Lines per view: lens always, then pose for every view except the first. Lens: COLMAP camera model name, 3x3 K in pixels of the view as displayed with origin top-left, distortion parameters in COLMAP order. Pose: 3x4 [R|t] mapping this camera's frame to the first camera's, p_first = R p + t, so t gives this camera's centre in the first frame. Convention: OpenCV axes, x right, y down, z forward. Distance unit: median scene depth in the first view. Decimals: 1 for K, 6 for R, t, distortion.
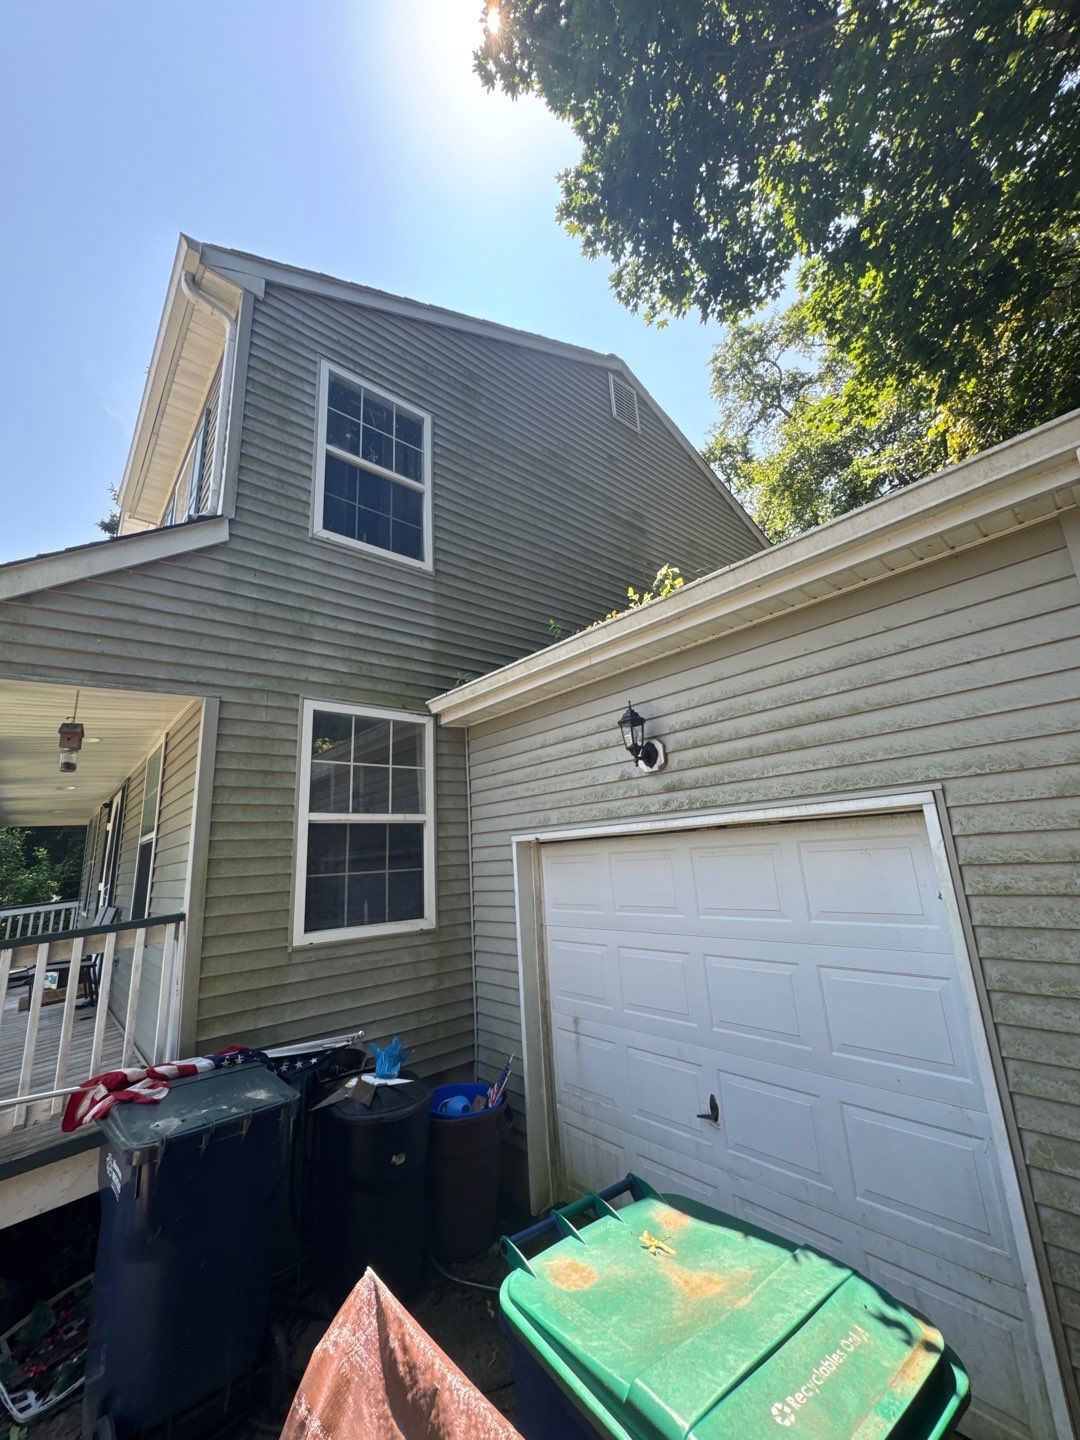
lens RADIAL K [[571.1, 0, 537.4], [0, 571.1, 717.9], [0, 0, 1]] dist [-0.002353, 0.001035]
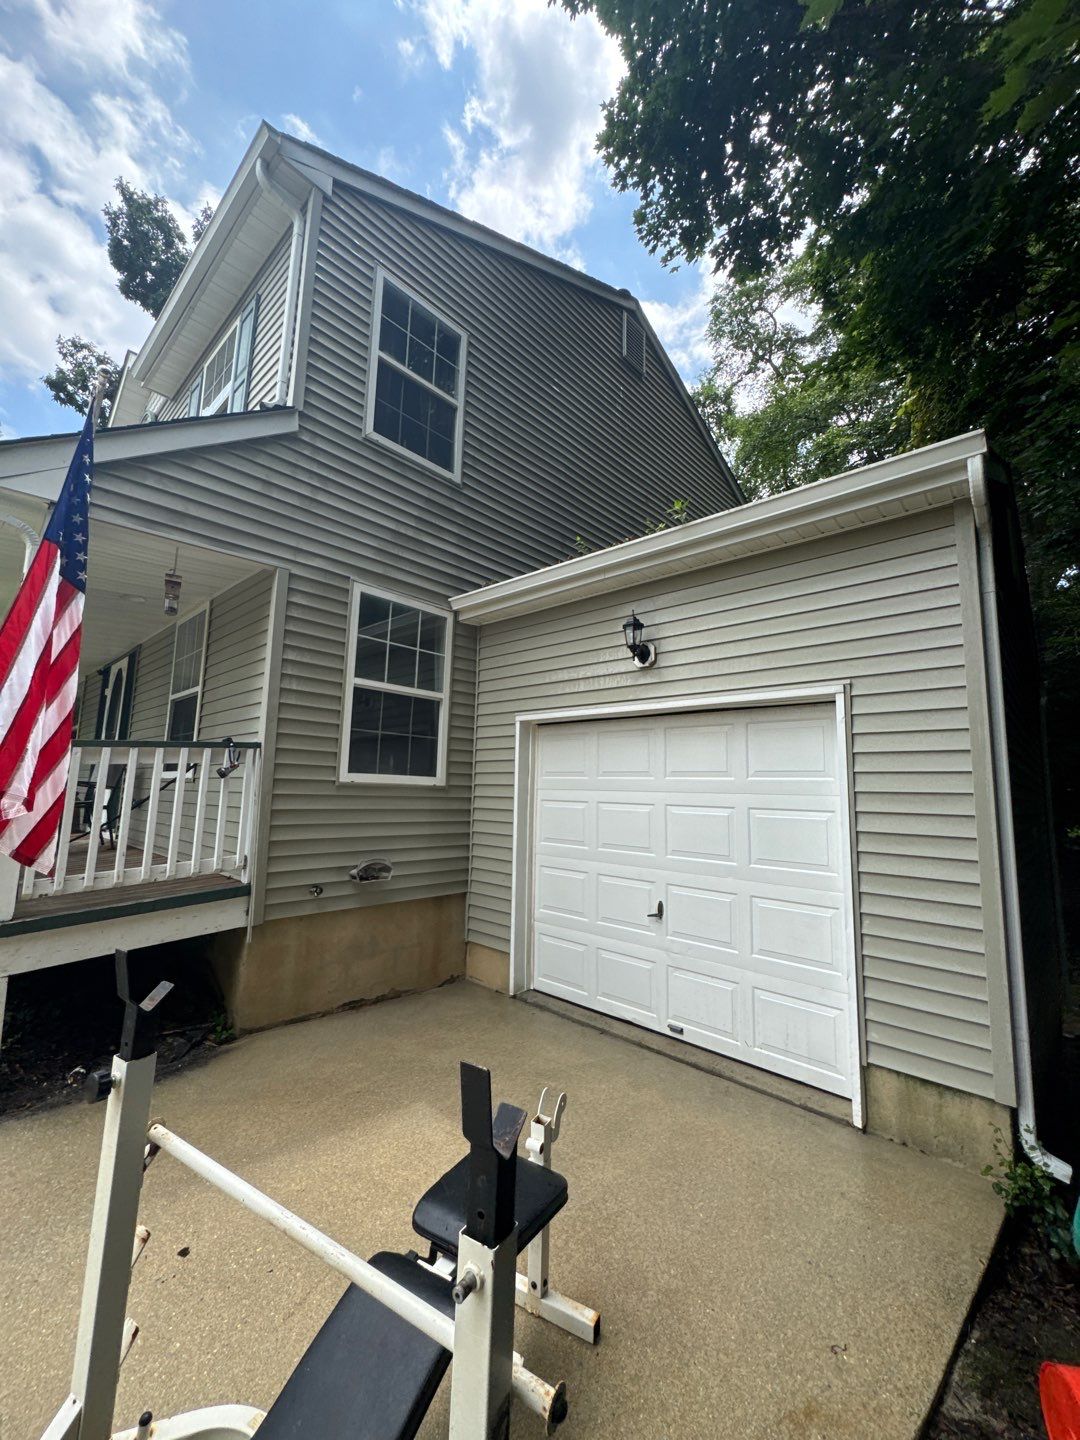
lens RADIAL K [[571.1, 0, 543.9], [0, 571.1, 713.0], [0, 0, 1]] dist [-0.002353, 0.001035]
pose [[0.989955, 0.095263, 0.104467, -0.102314], [-0.105862, 0.989228, 0.101103, 0.062556], [-0.093710, -0.111146, 0.989376, -0.186195]]
